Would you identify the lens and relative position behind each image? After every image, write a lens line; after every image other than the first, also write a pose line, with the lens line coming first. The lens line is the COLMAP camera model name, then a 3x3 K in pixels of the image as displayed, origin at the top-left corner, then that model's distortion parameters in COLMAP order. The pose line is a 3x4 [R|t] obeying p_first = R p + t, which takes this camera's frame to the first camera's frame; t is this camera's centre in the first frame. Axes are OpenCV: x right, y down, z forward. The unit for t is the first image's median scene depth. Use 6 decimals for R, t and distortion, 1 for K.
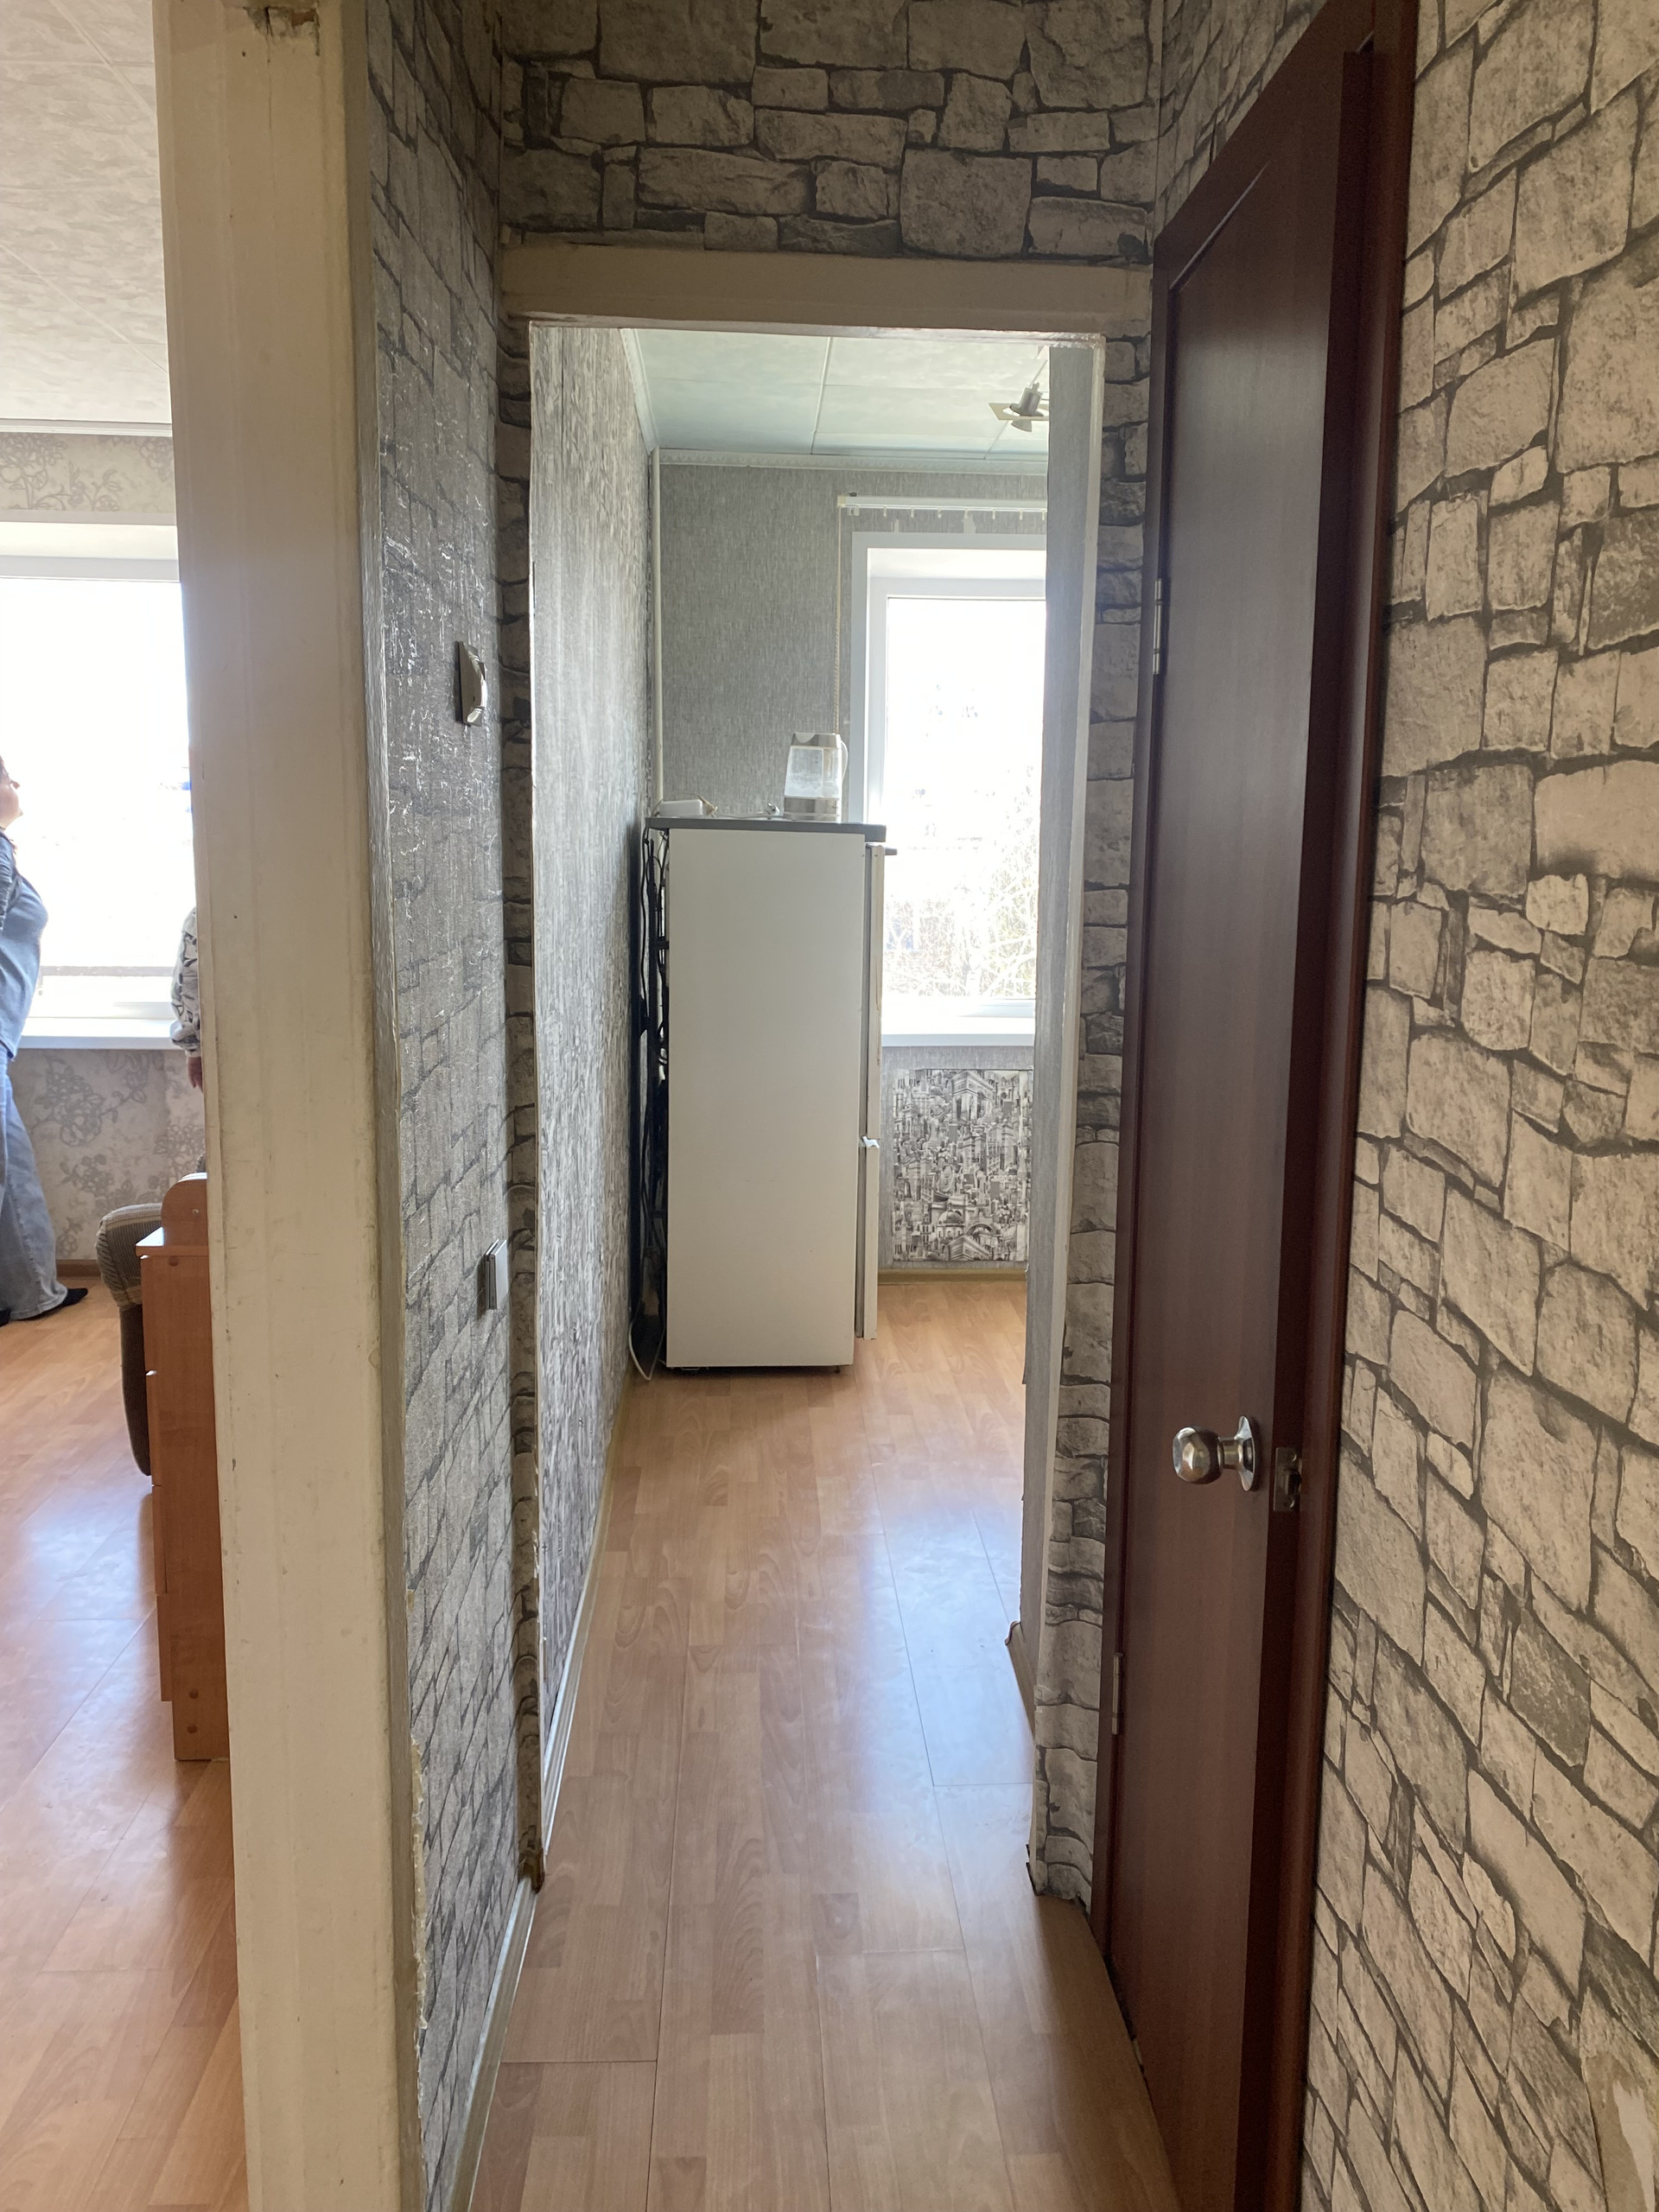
lens RADIAL K [[1688.8, 0, 829.5], [0, 1688.8, 1106.0], [0, 0, 1]] dist [0.082174, -0.138309]
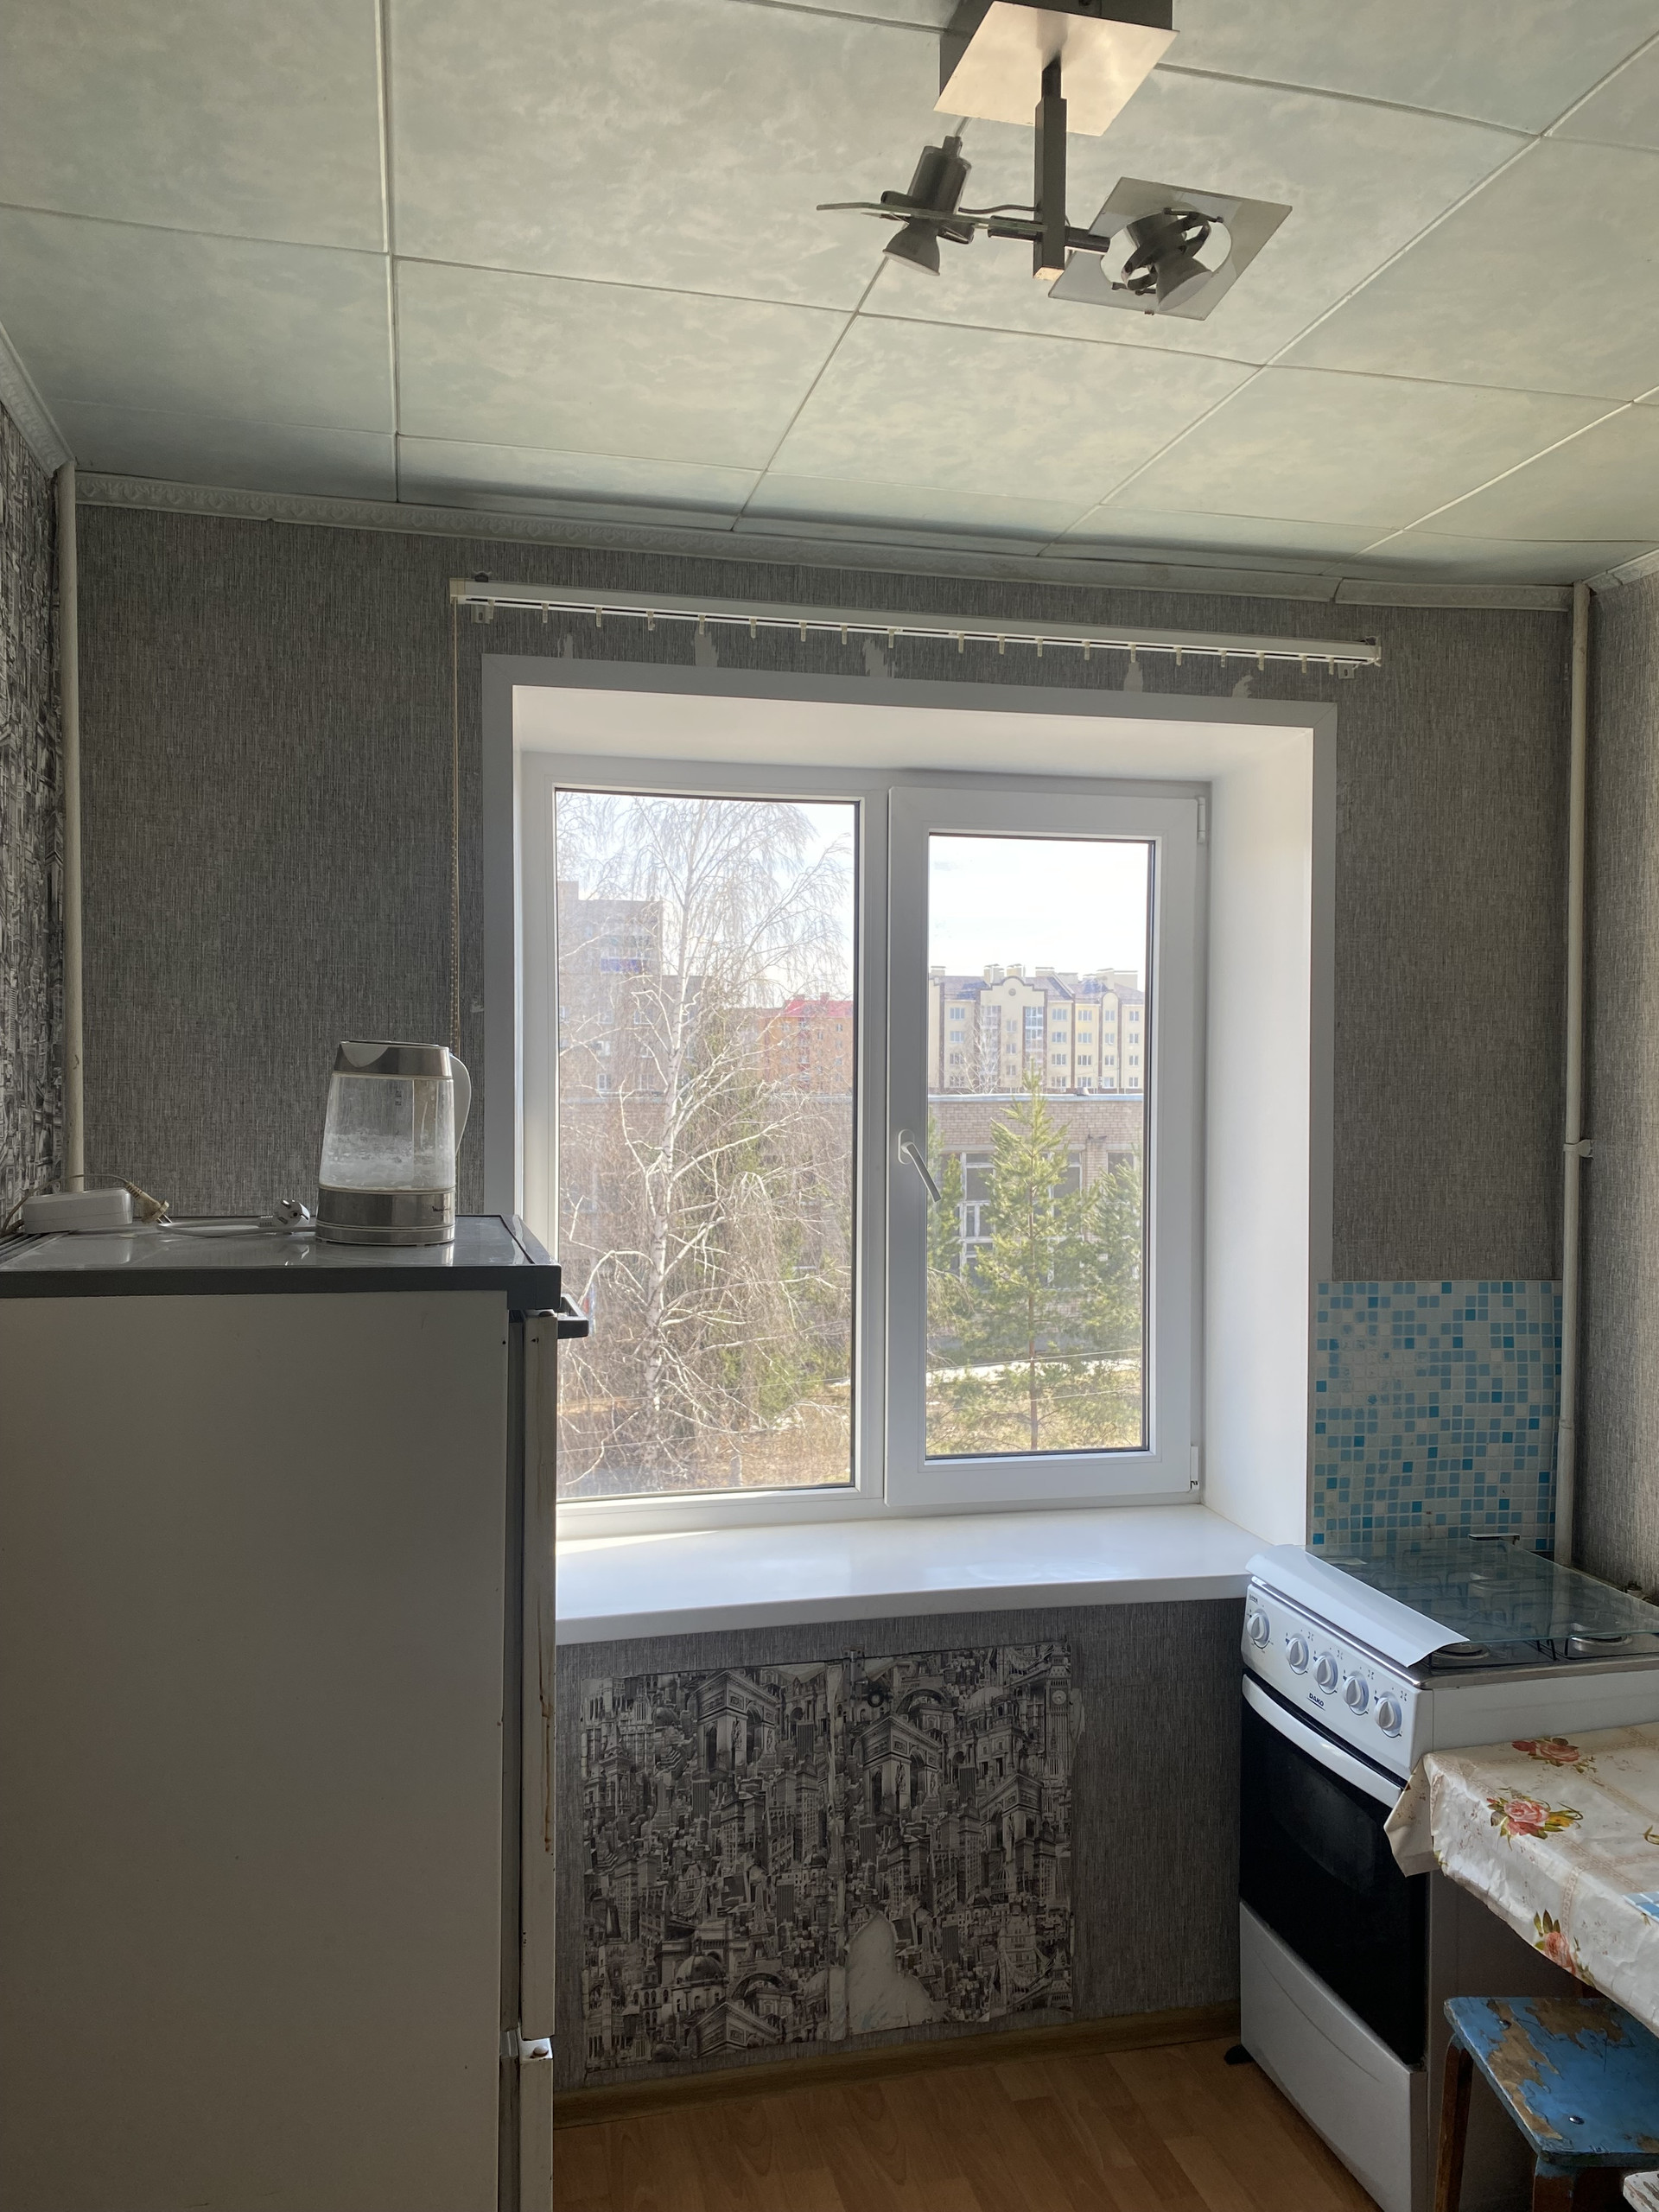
lens RADIAL K [[1688.8, 0, 829.5], [0, 1688.8, 1106.0], [0, 0, 1]] dist [0.082174, -0.138309]
pose [[0.981760, -0.011758, 0.189761, 0.016328], [0.039025, 0.989296, -0.140607, -0.116453], [-0.186077, 0.145448, 0.971710, 0.467452]]
